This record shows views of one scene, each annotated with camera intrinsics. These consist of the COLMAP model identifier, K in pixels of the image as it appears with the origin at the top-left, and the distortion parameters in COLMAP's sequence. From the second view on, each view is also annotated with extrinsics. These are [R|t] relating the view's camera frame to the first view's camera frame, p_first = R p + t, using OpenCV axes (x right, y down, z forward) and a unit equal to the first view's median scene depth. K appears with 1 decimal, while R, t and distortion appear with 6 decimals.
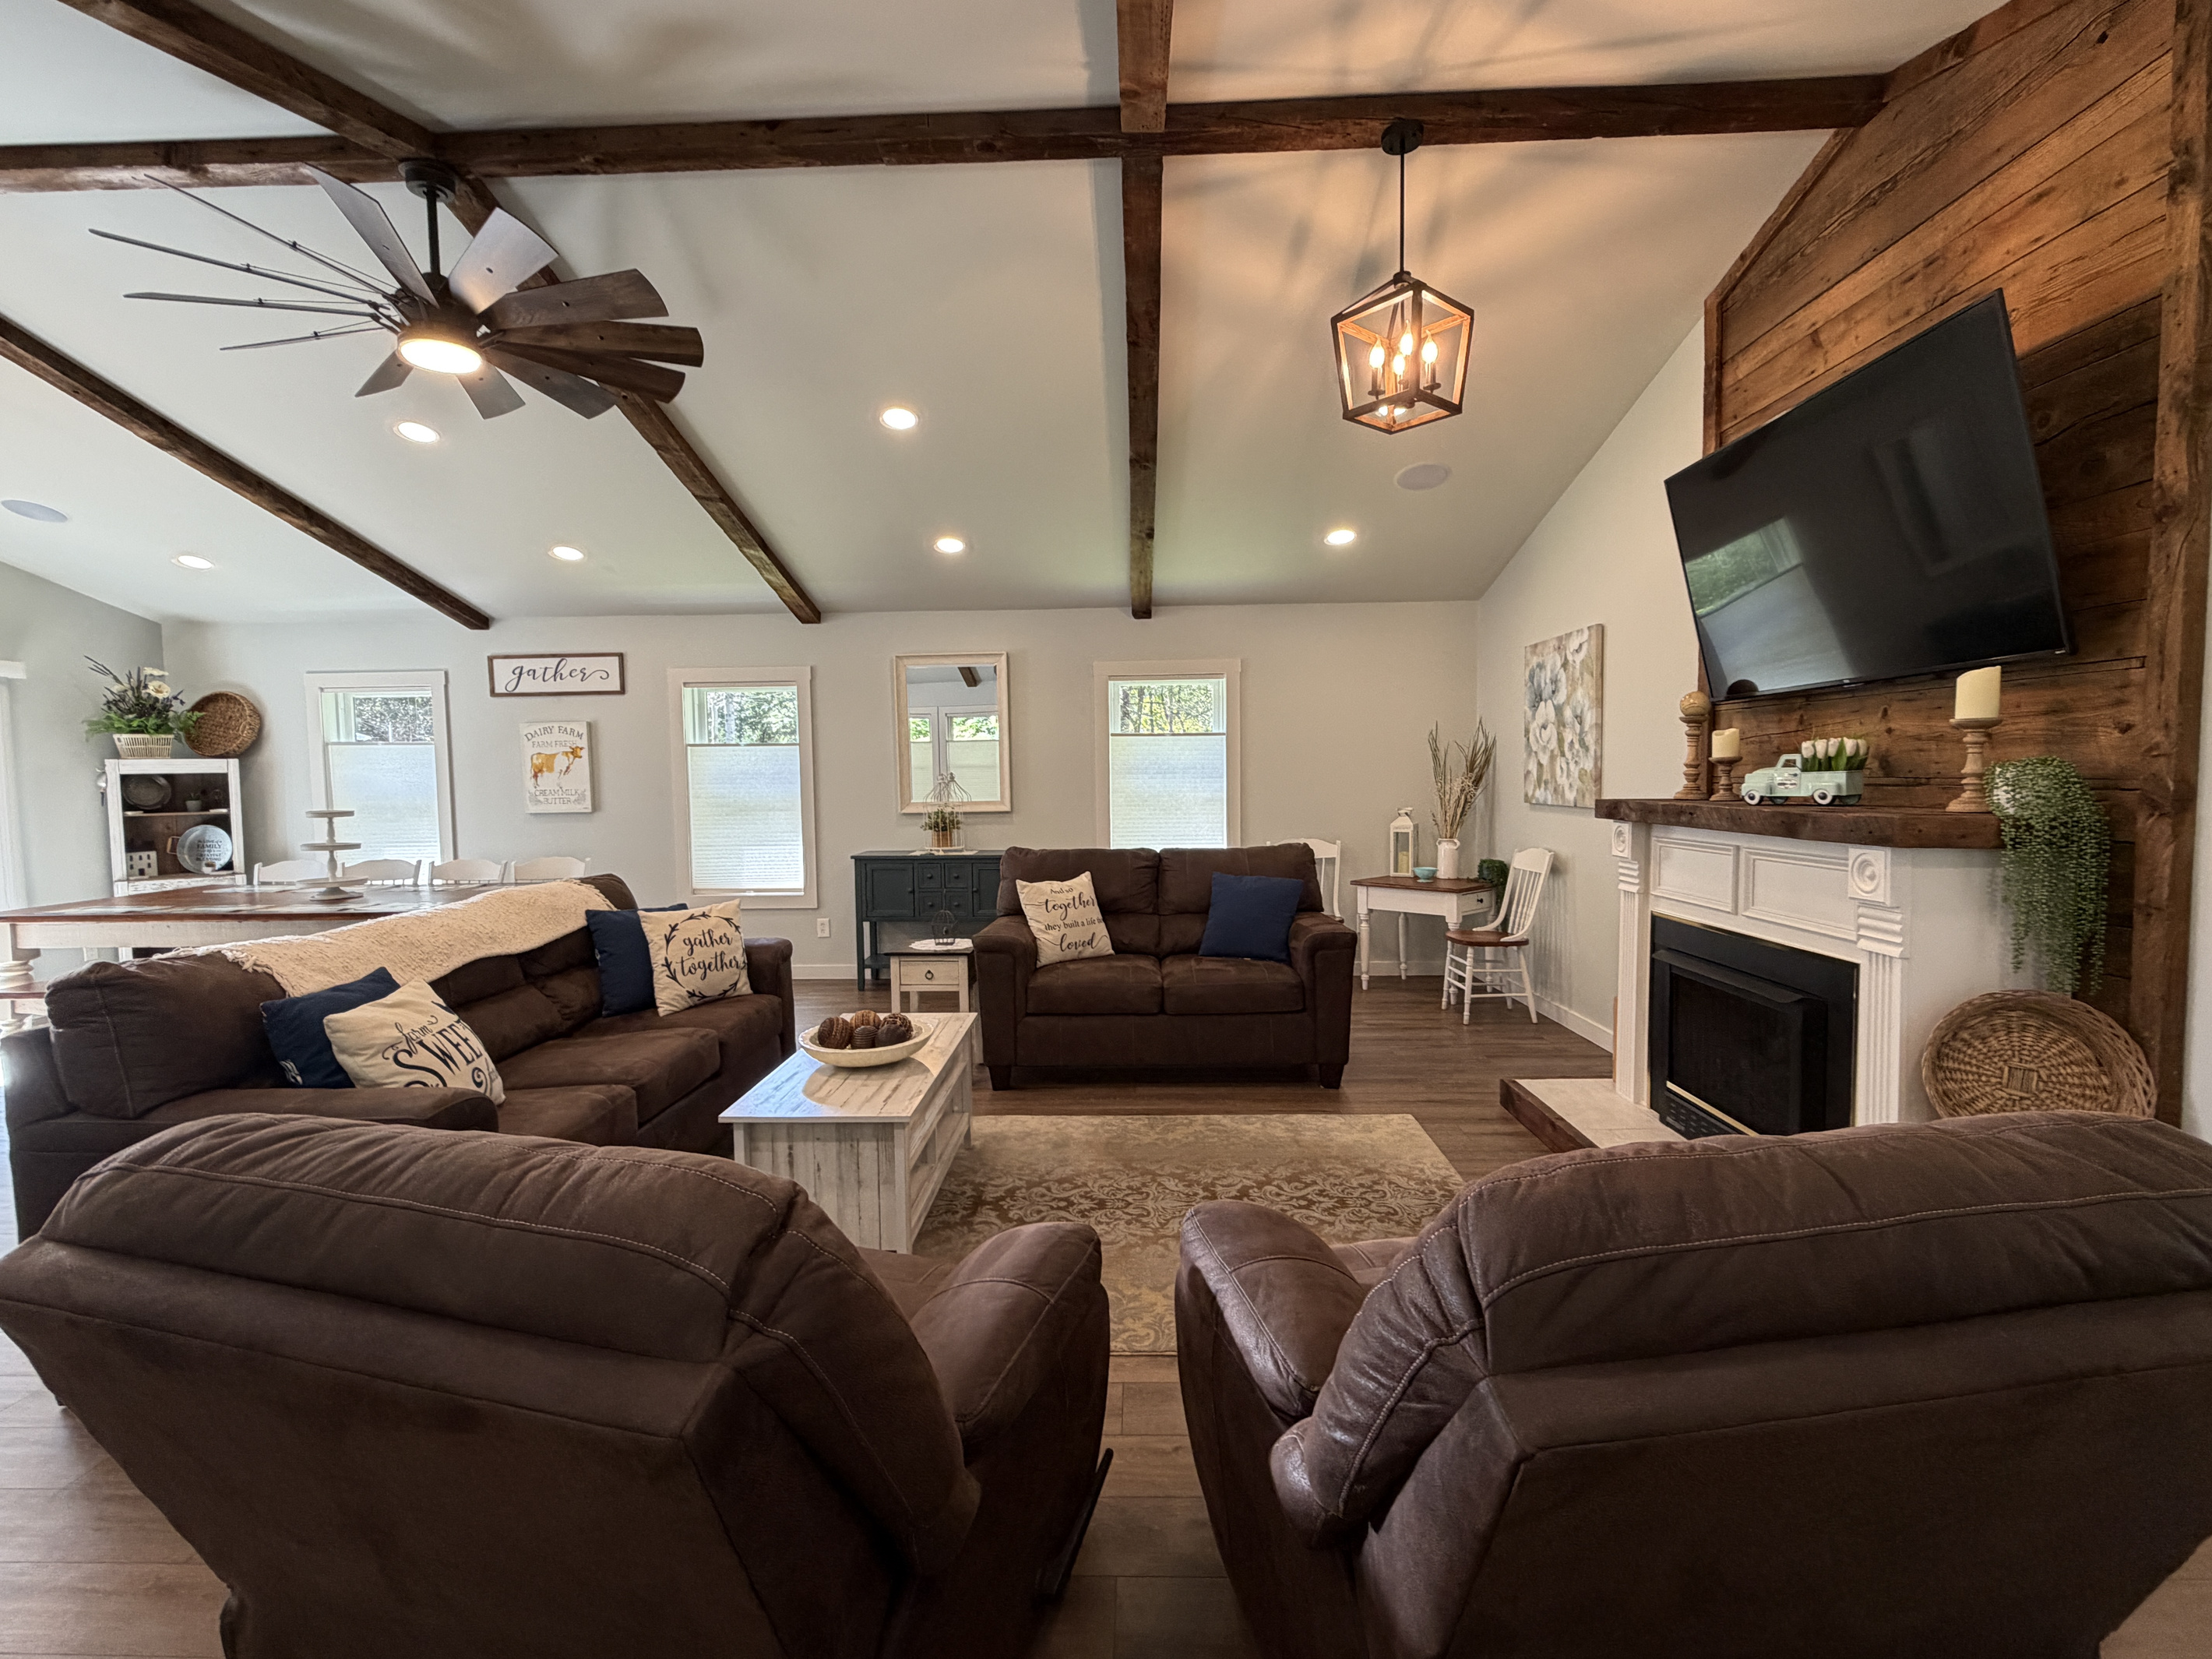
lens RADIAL K [[1010.2, 0, 1106.0], [0, 1010.2, 829.5], [0, 0, 1]] dist [-0.003510, -0.000099]
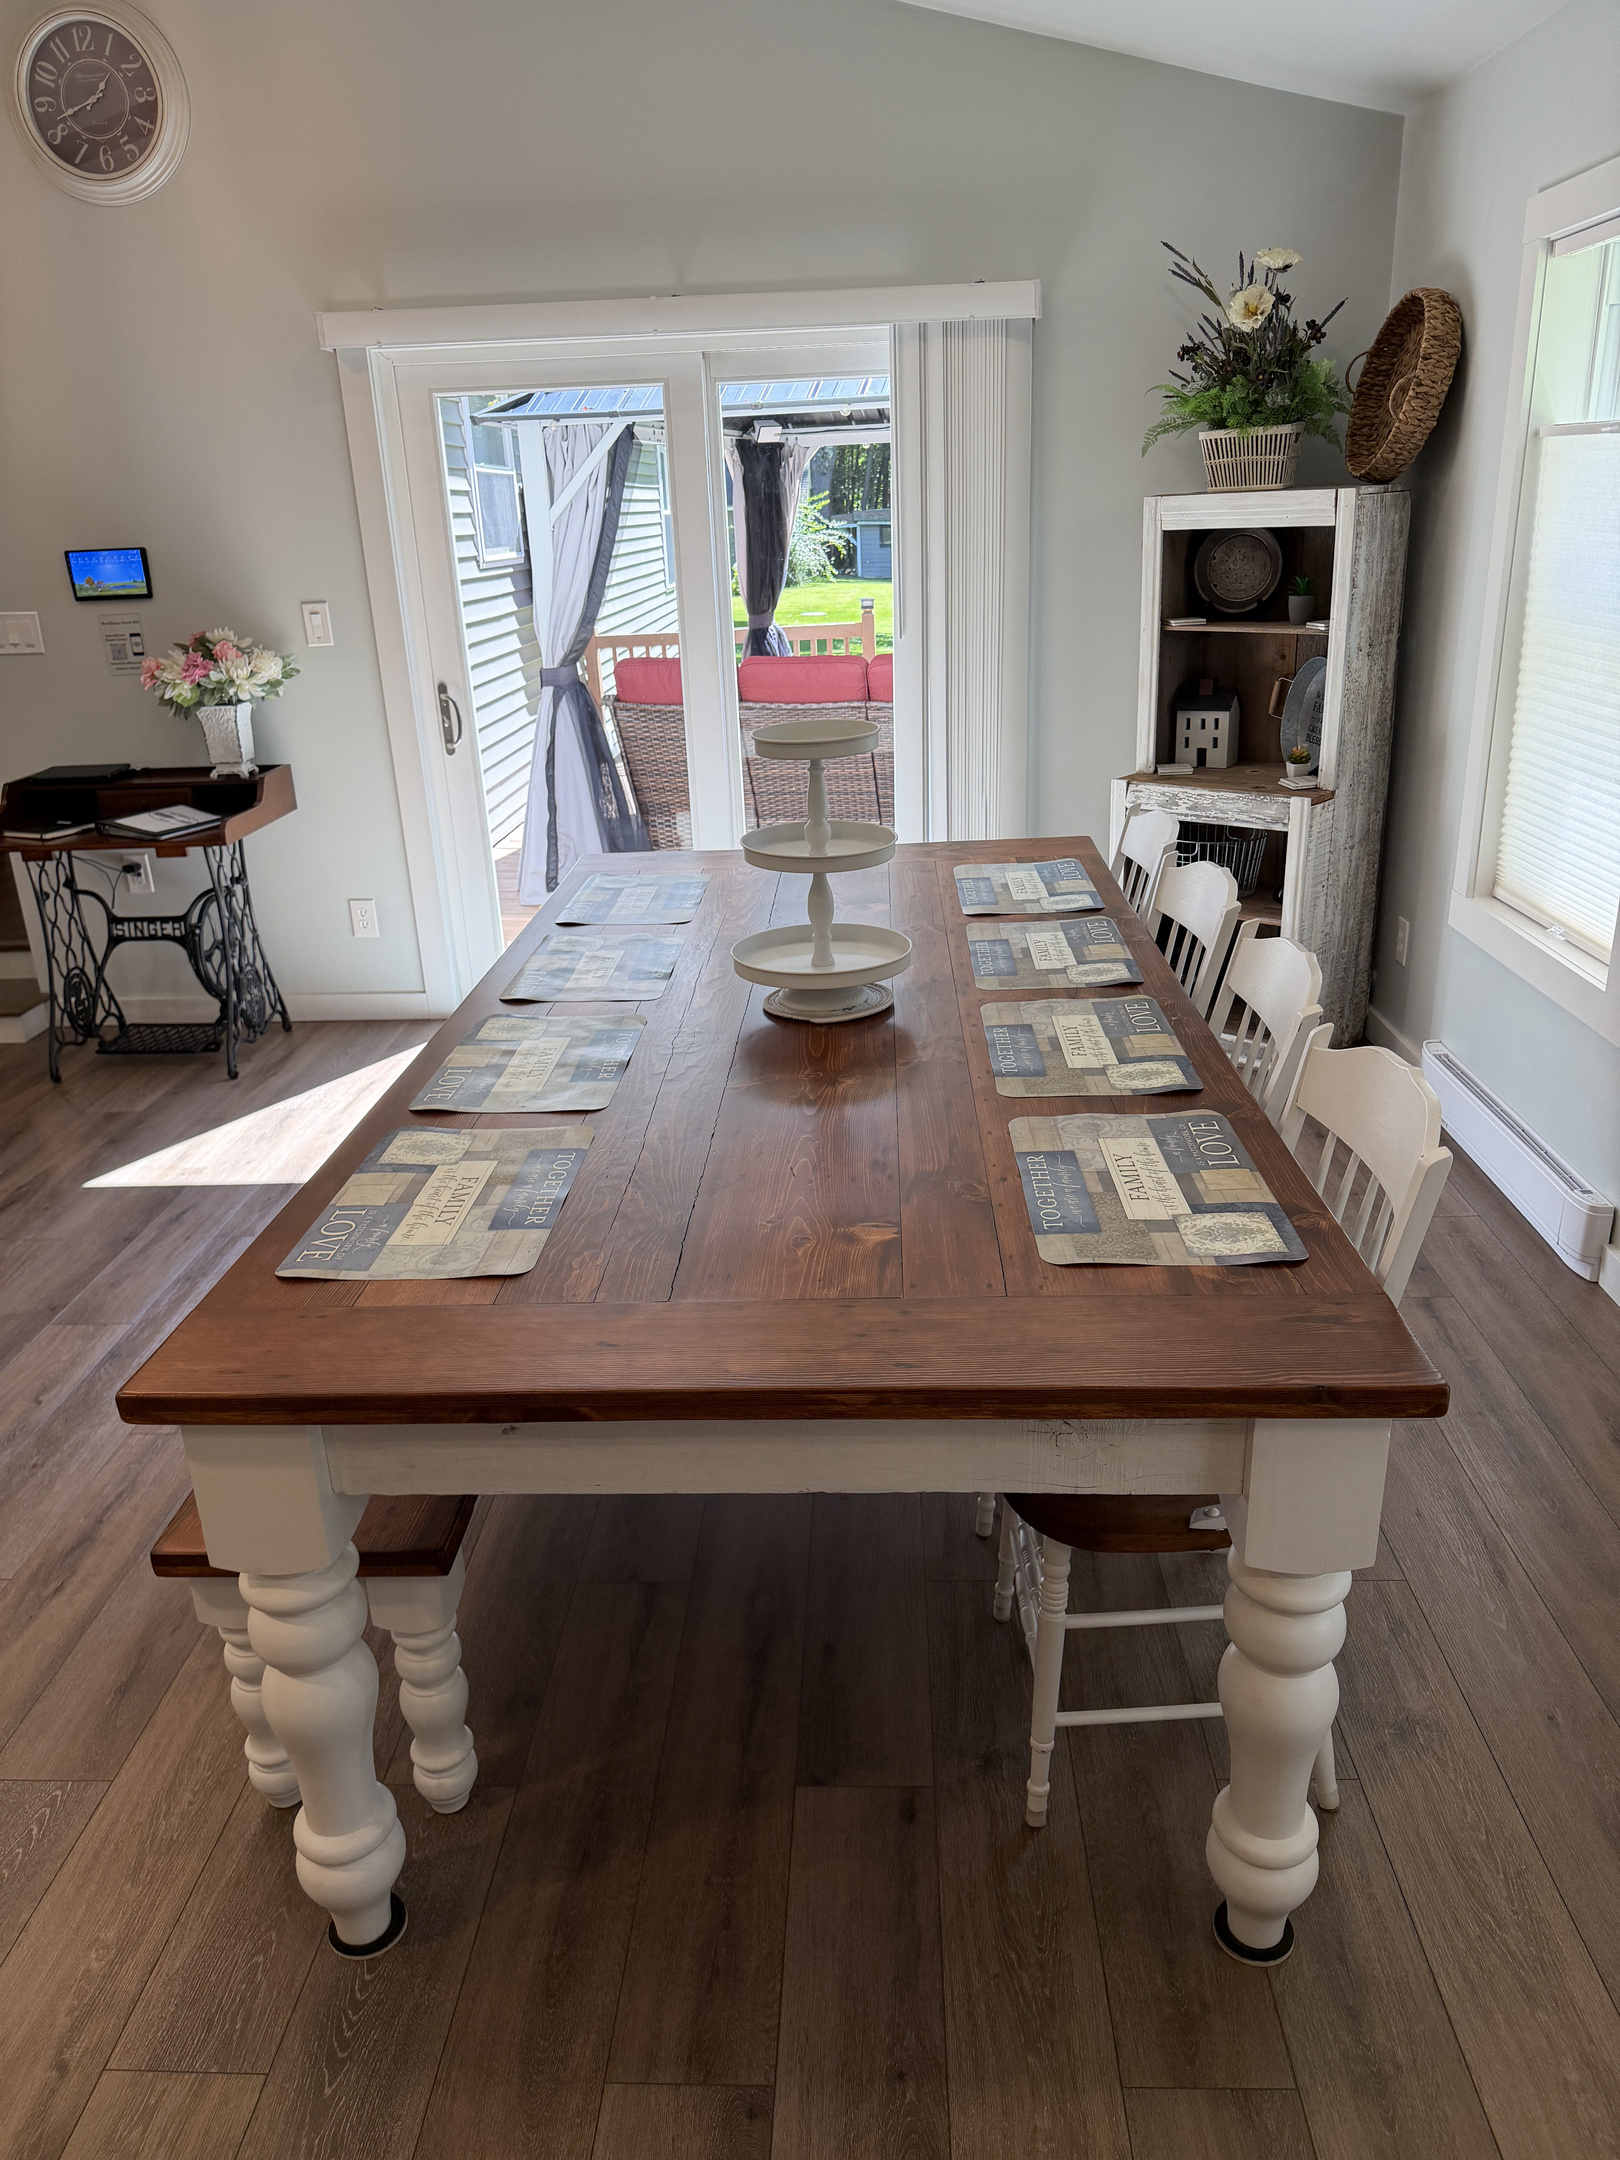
lens RADIAL K [[1501.2, 0, 810.0], [0, 1501.2, 1080.0], [0, 0, 1]] dist [0.147579, -0.278678]
pose [[-0.015826, 0.365278, -0.930764, -0.364695], [-0.015490, 0.930679, 0.365508, -0.103846], [0.999755, 0.020202, -0.009071, 1.206159]]
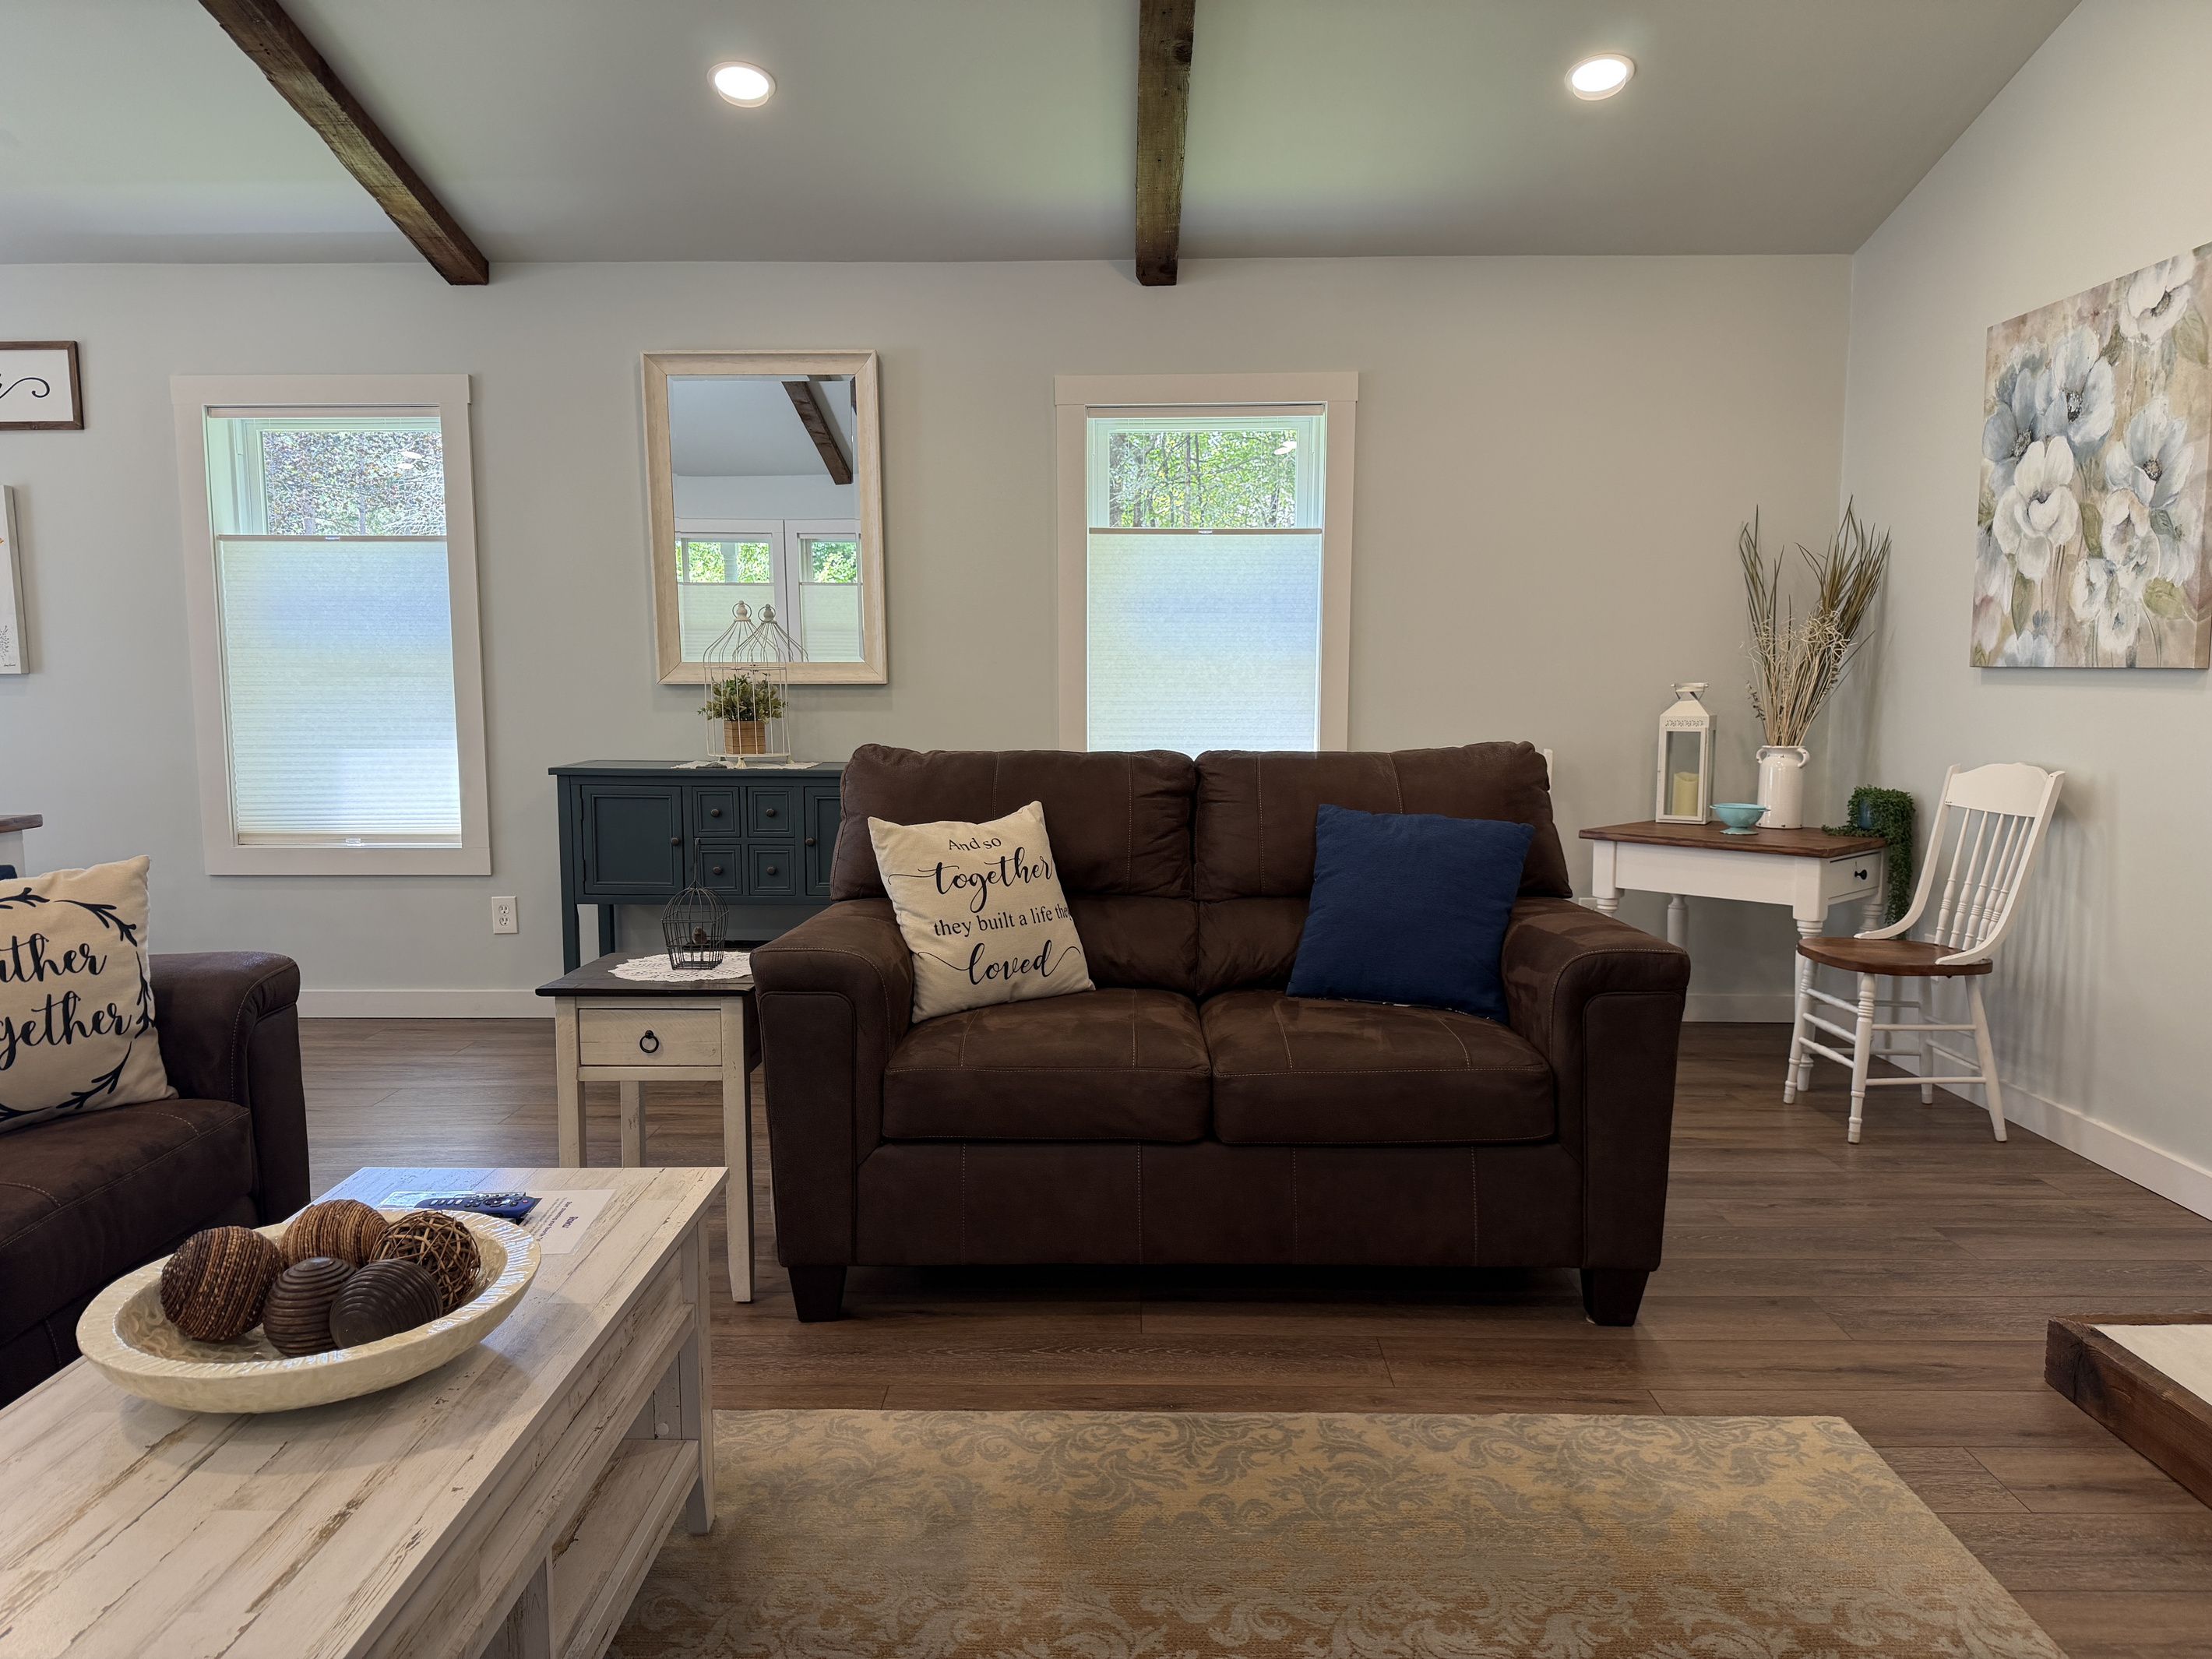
lens RADIAL K [[1560.6, 0, 1106.0], [0, 1560.6, 829.5], [0, 0, 1]] dist [0.027800, -0.036180]
pose [[0.999773, 0.010428, 0.018594, 0.000105], [-0.011335, 0.998716, 0.049372, 0.022050], [-0.018055, -0.049571, 0.998607, 0.348362]]
